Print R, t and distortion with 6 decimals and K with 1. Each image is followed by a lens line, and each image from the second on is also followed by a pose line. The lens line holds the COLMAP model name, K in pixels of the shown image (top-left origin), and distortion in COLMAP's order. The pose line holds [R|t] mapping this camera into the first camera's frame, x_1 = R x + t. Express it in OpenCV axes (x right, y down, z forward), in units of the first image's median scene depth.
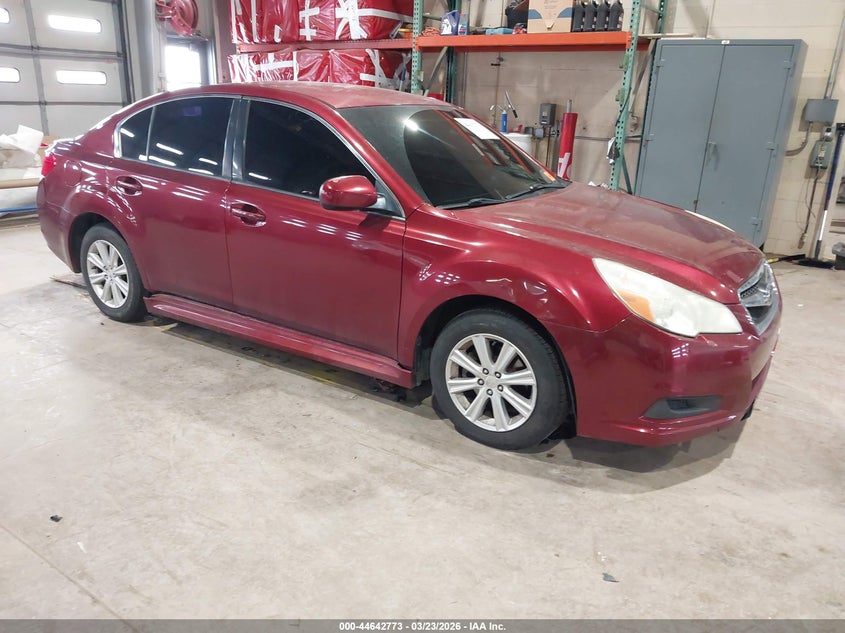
lens RADIAL K [[590.3, 0, 422.8], [0, 590.3, 339.5], [0, 0, 1]] dist [0.000855, -0.060857]
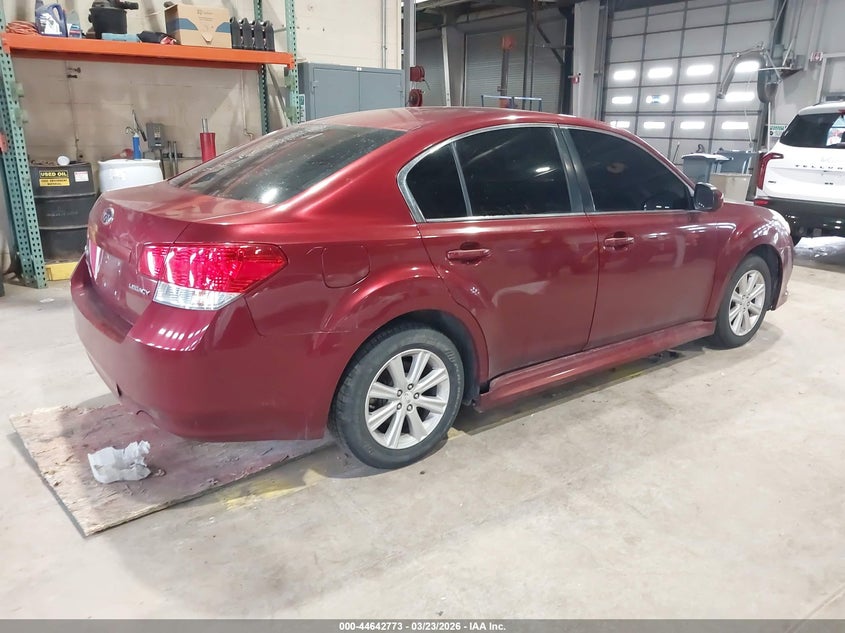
lens RADIAL K [[637.6, 0, 424.8], [0, 637.6, 314.4], [0, 0, 1]] dist [0.050304, -0.097498]
pose [[0.378858, -0.275389, 0.883531, -0.761665], [0.351222, 0.926060, 0.138041, -0.190261], [-0.856218, 0.258018, 0.447568, 0.449234]]
